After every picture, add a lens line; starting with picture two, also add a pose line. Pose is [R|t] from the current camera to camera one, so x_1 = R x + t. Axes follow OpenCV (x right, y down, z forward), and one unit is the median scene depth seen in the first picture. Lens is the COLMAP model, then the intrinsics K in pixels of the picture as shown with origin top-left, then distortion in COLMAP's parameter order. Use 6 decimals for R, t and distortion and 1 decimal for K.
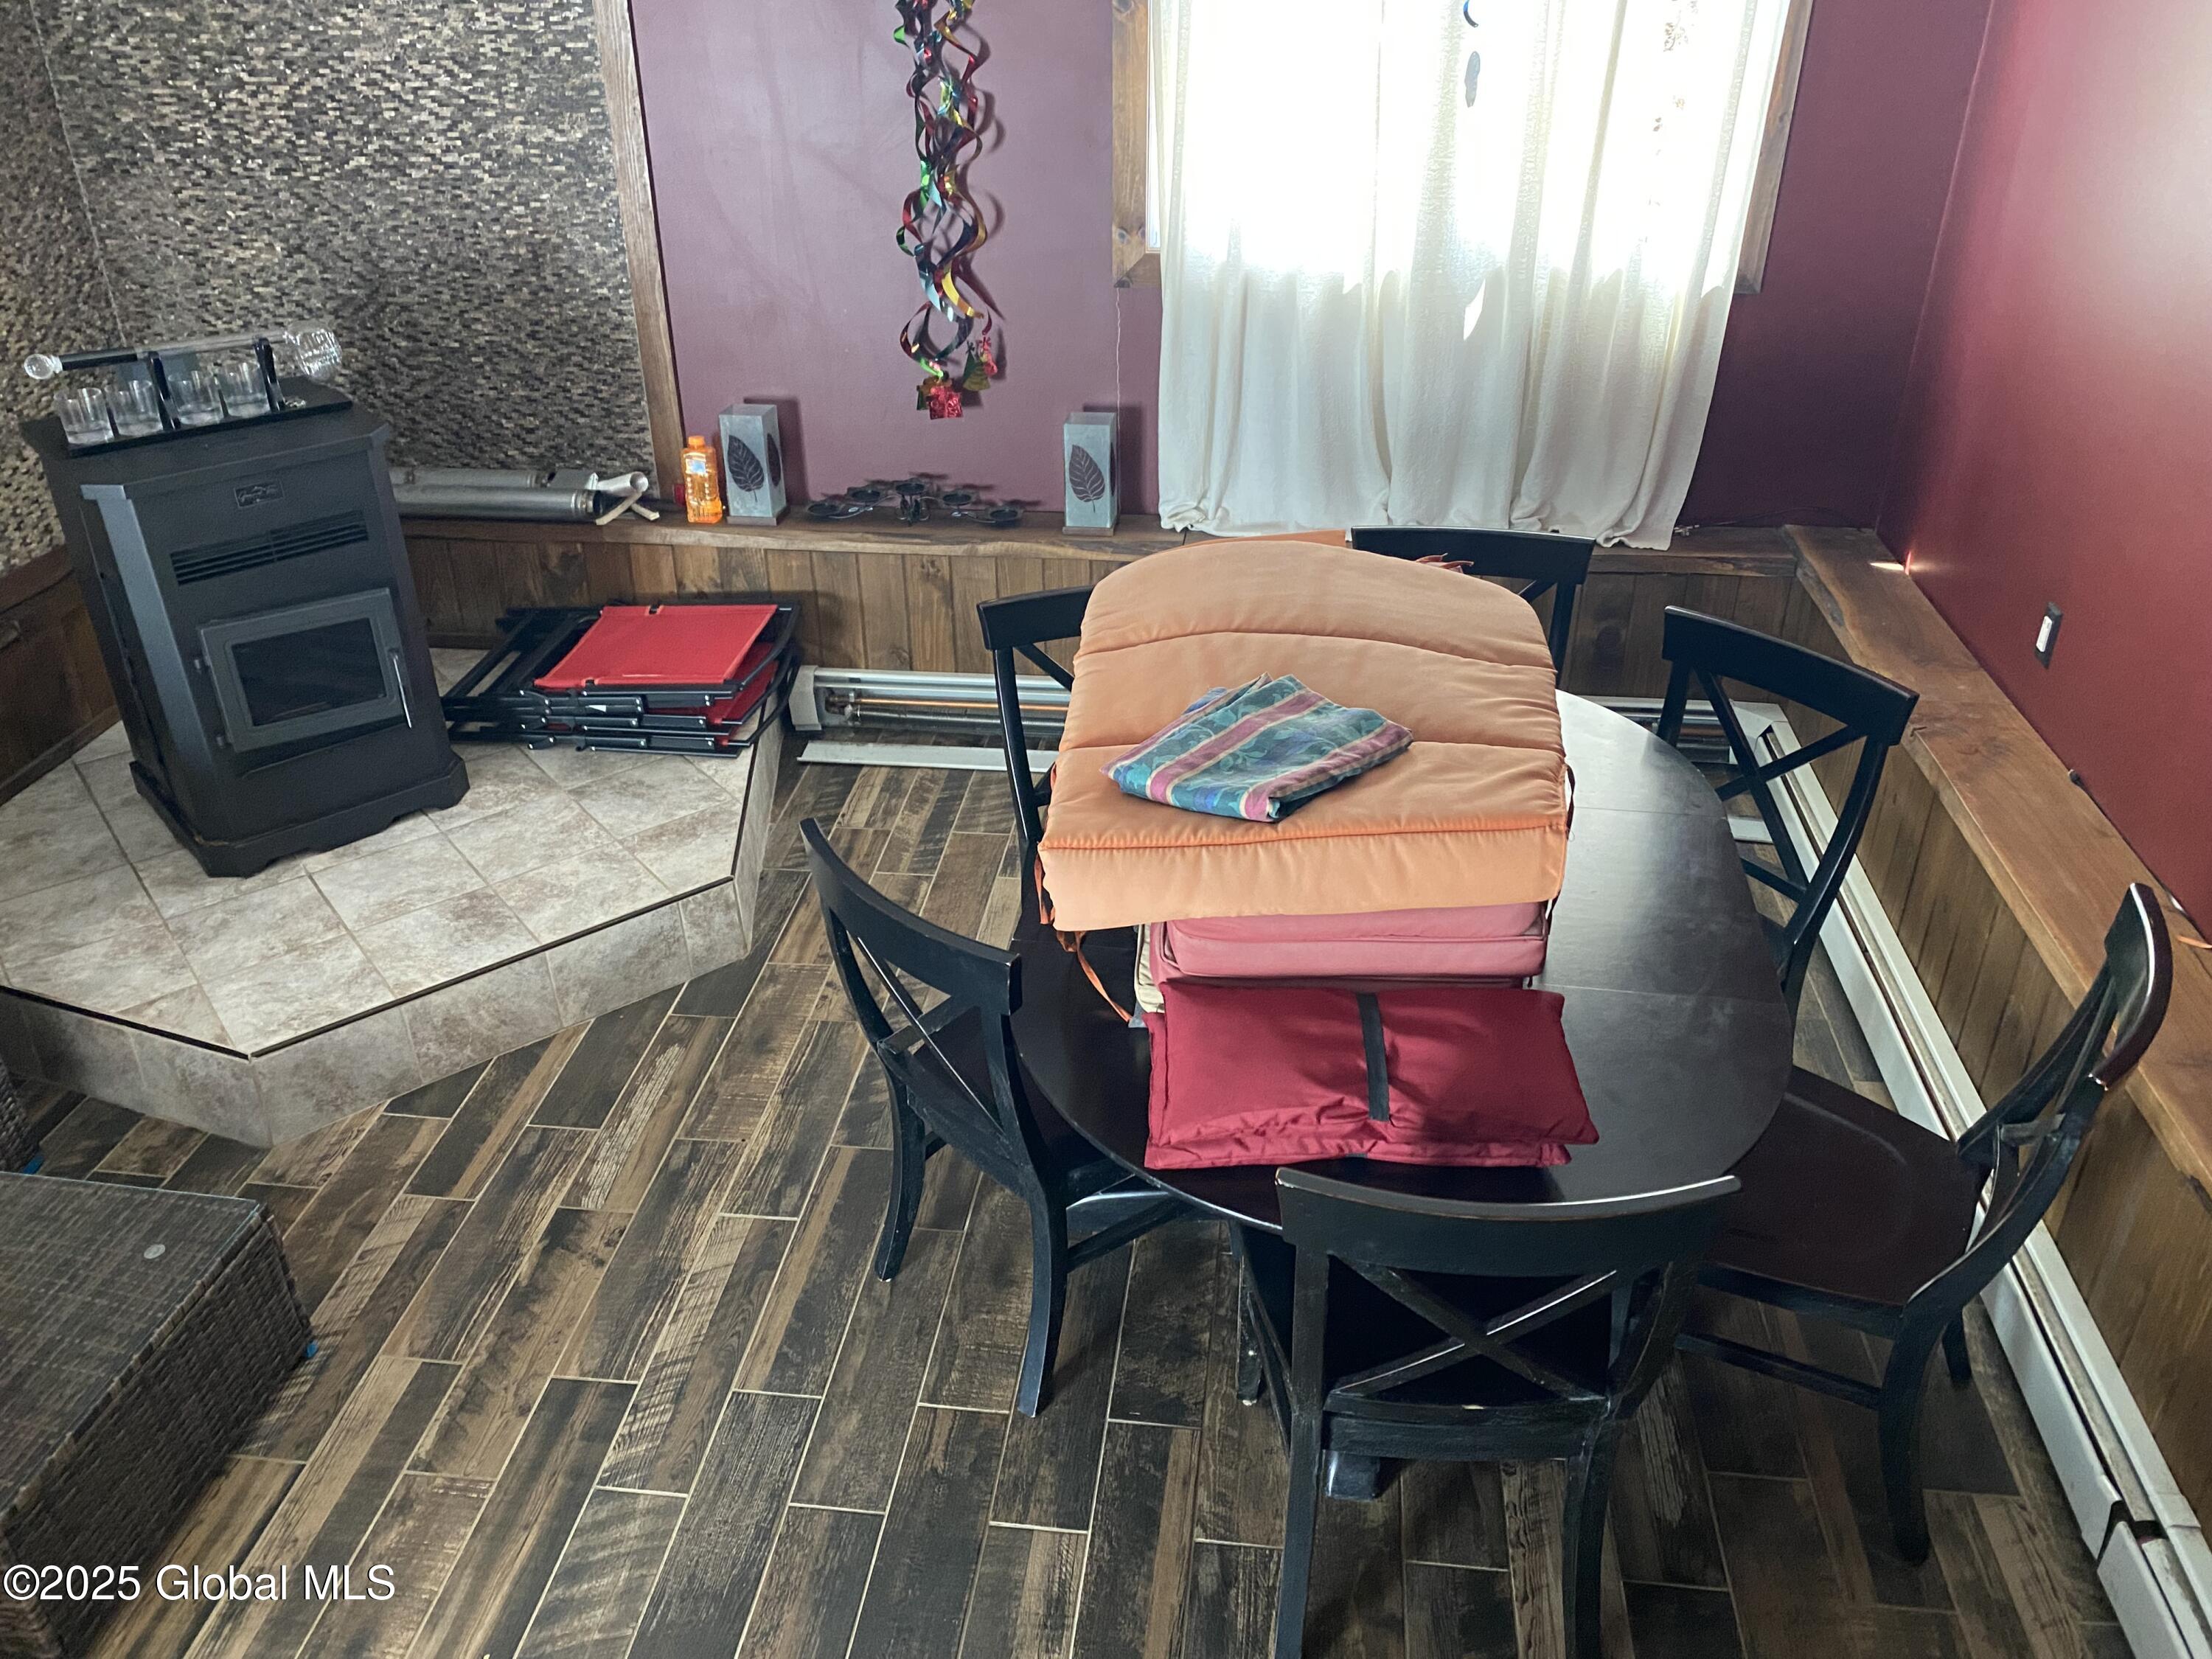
lens RADIAL K [[1696.7, 0, 1095.2], [0, 1696.7, 809.1], [0, 0, 1]] dist [0.032673, -0.035306]
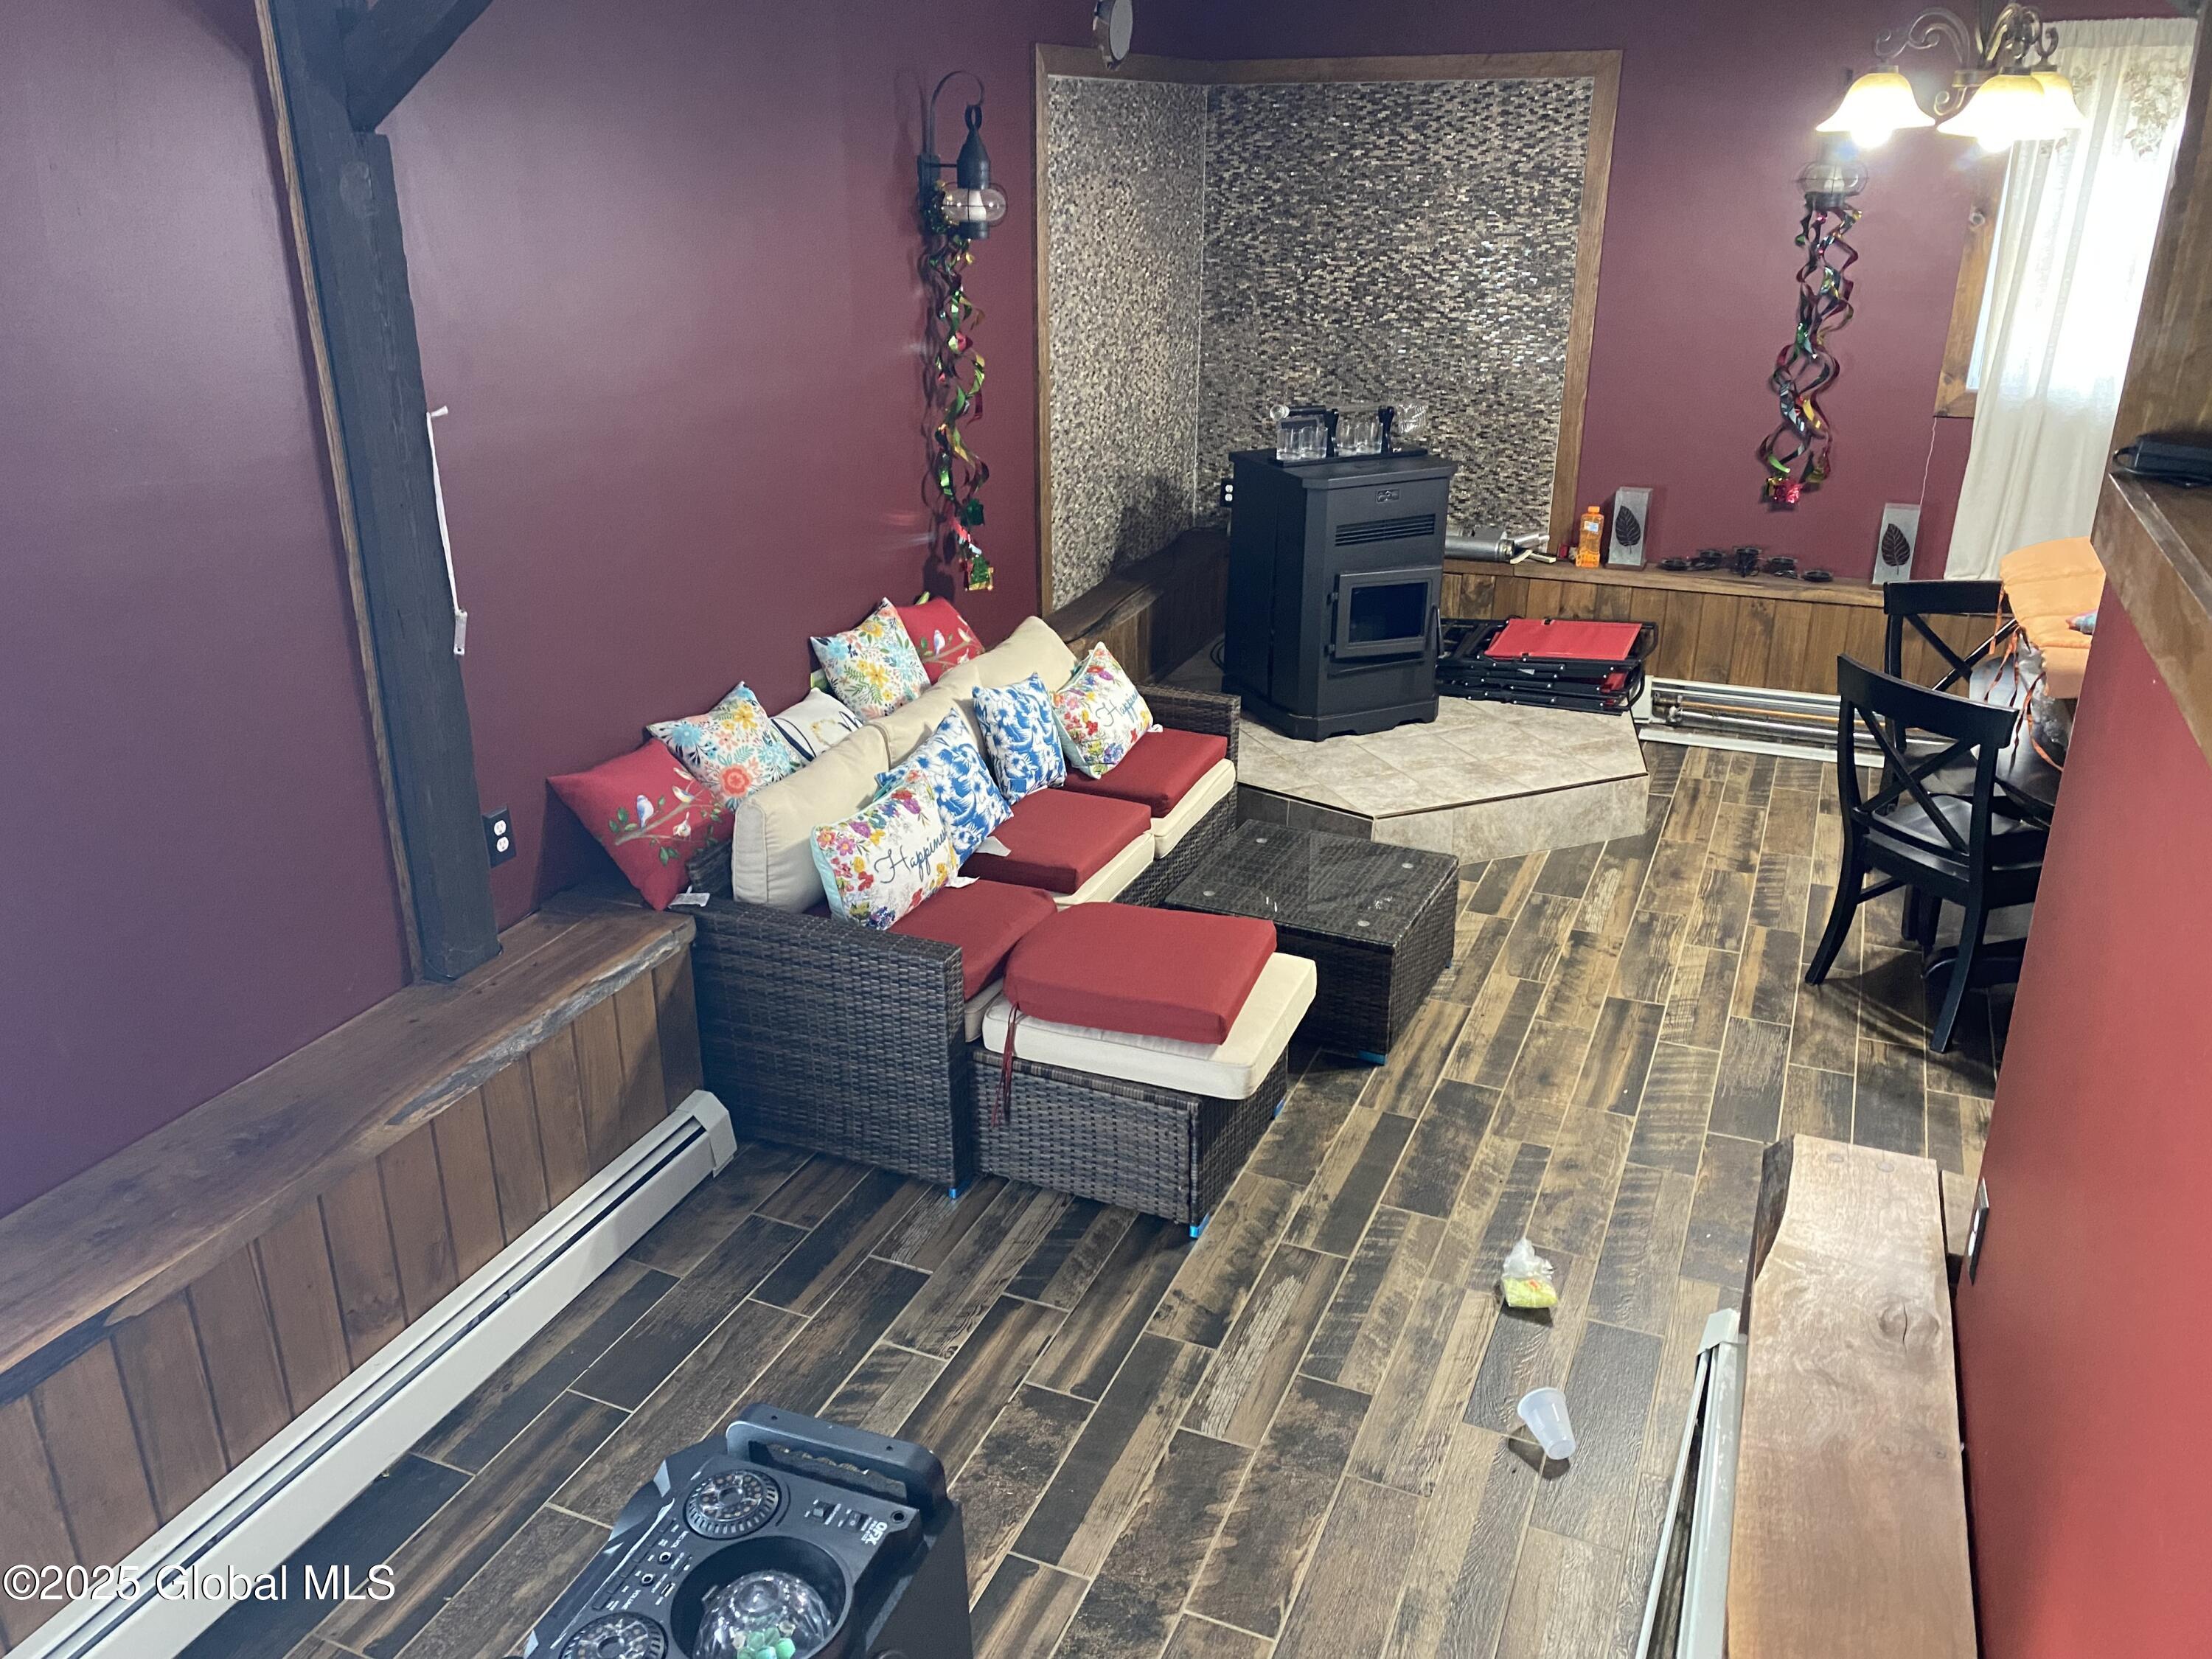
lens RADIAL K [[1696.7, 0, 1053.6], [0, 1696.7, 812.3], [0, 0, 1]] dist [0.032673, -0.035306]
pose [[0.954499, 0.111036, -0.276773, -0.255386], [-0.147654, 0.982316, -0.115126, 0.277414], [0.259095, 0.150754, 0.954014, -0.462598]]
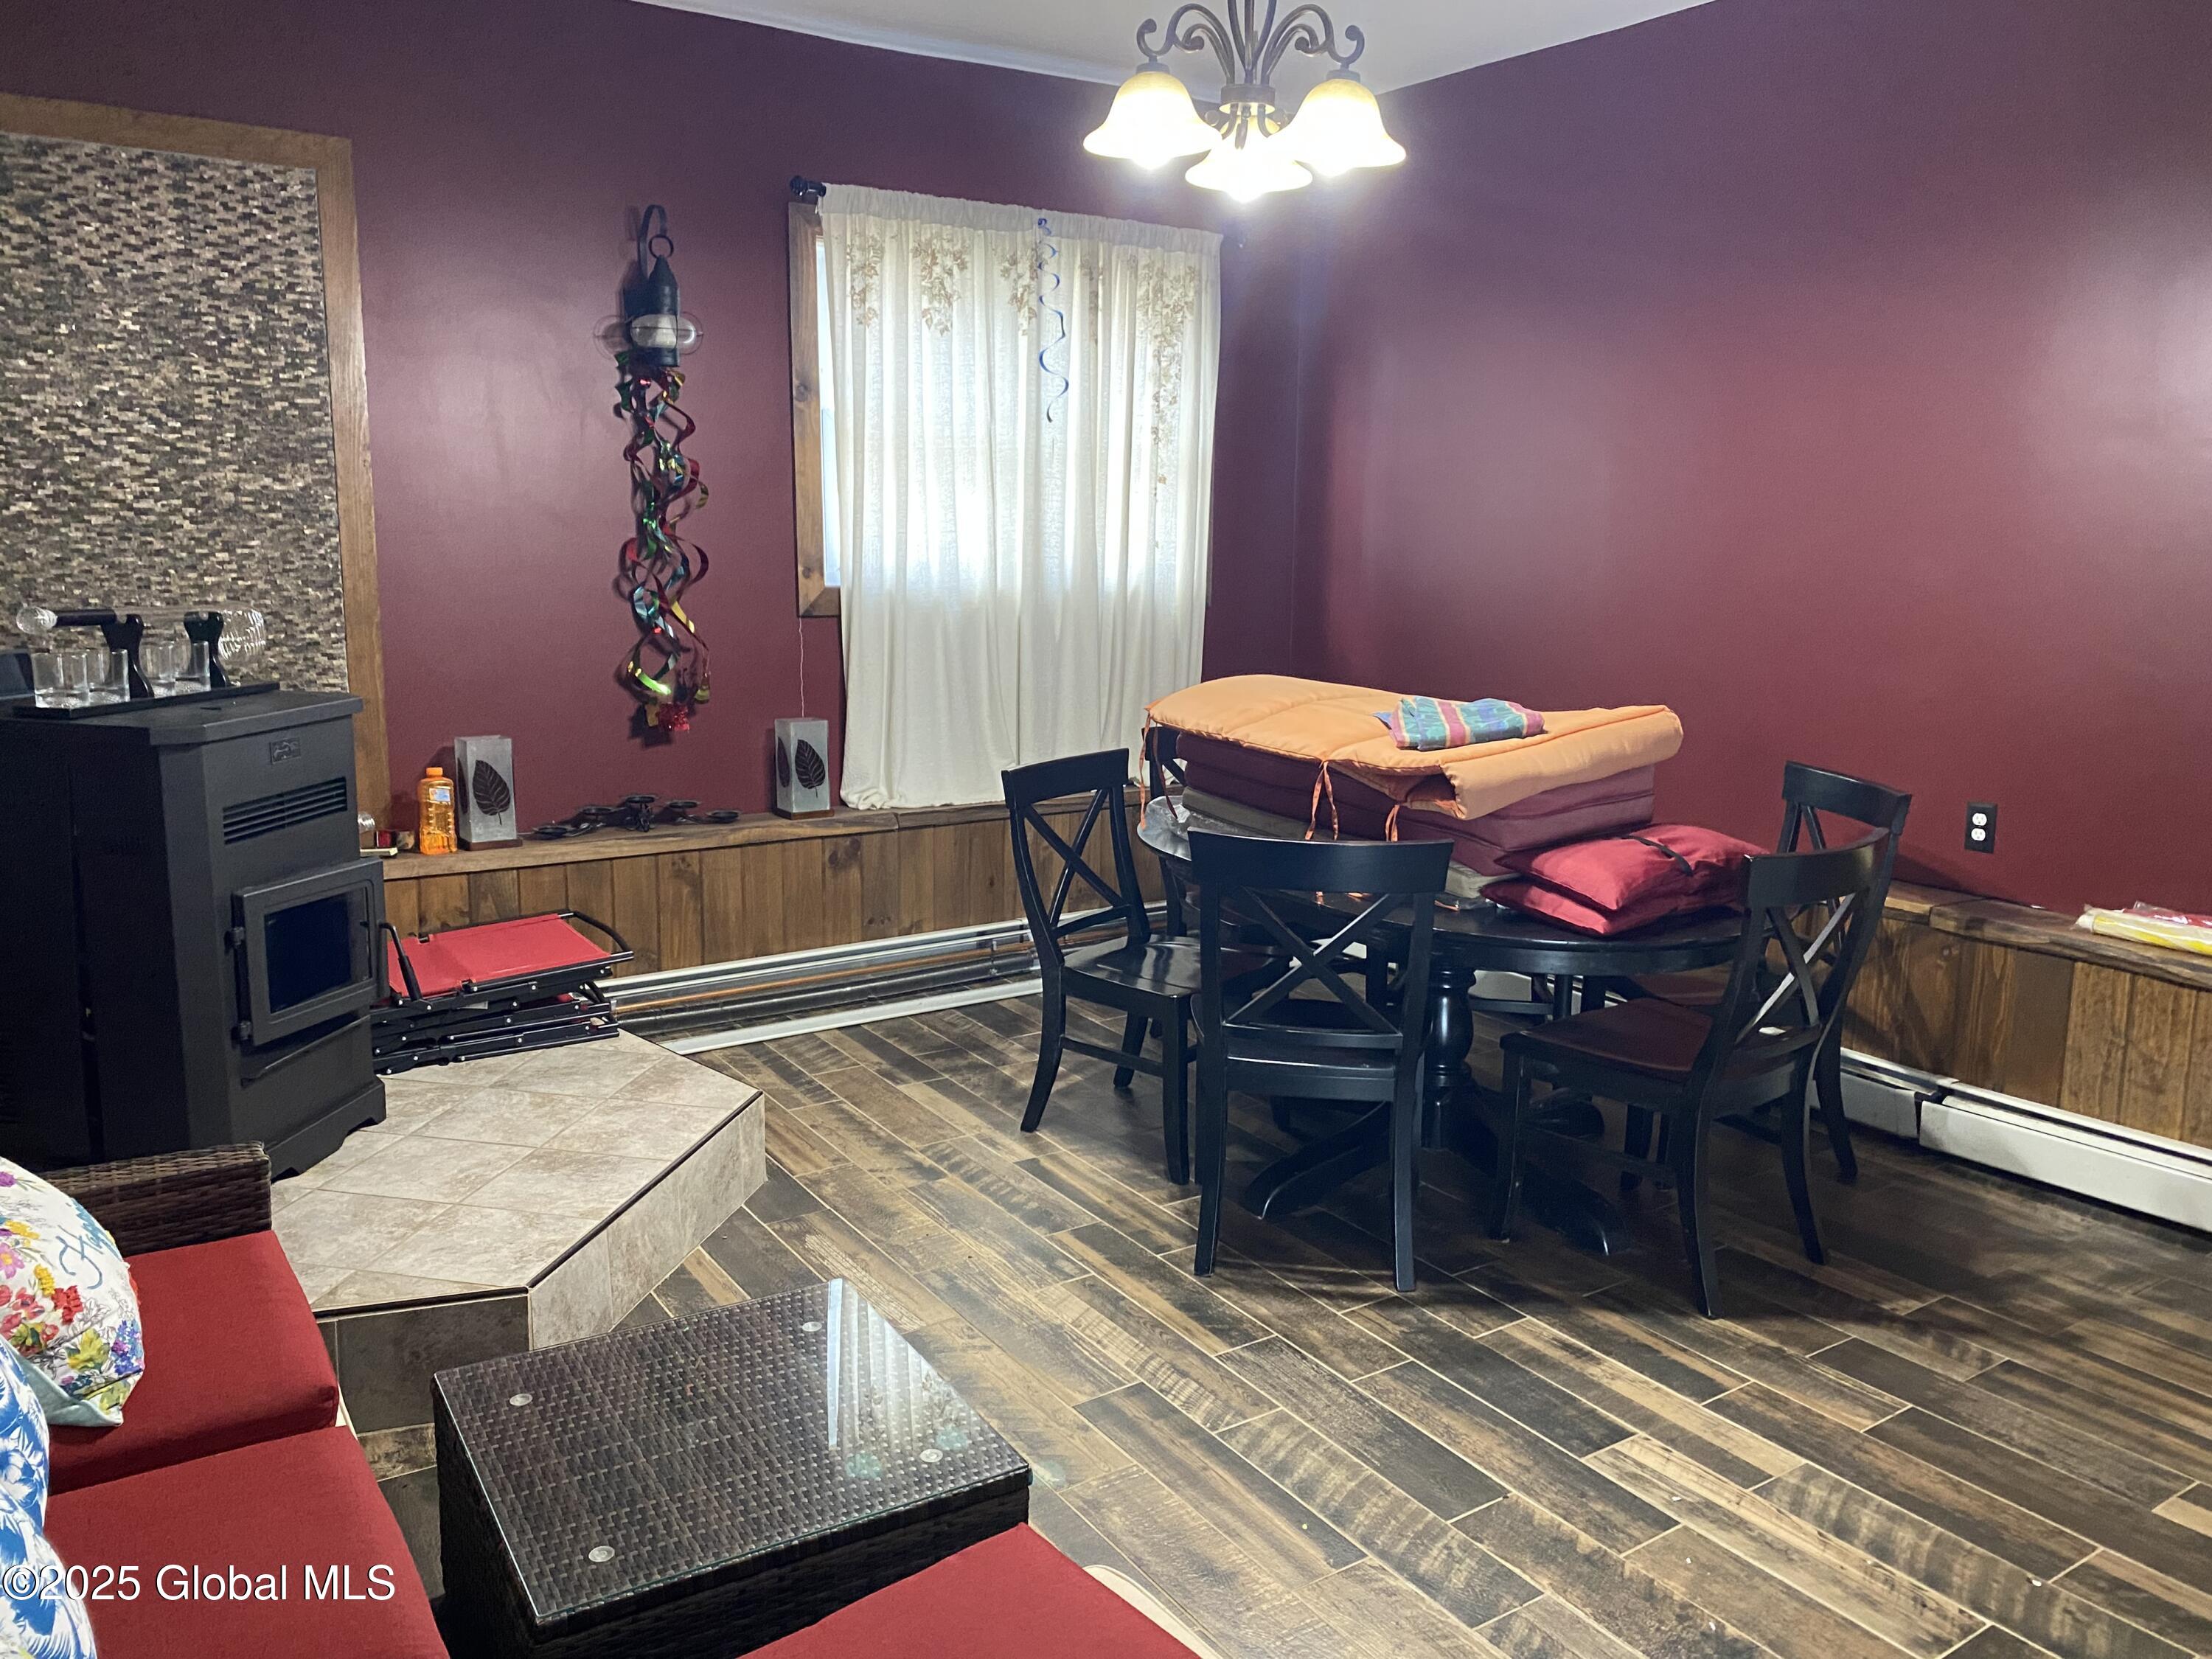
lens RADIAL K [[1696.7, 0, 1099.6], [0, 1696.7, 814.1], [0, 0, 1]] dist [0.032673, -0.035306]
pose [[0.754986, -0.087224, 0.649914, -0.619898], [0.301369, 0.926395, -0.225761, 0.155185], [-0.582386, 0.366311, 0.725702, 0.066159]]
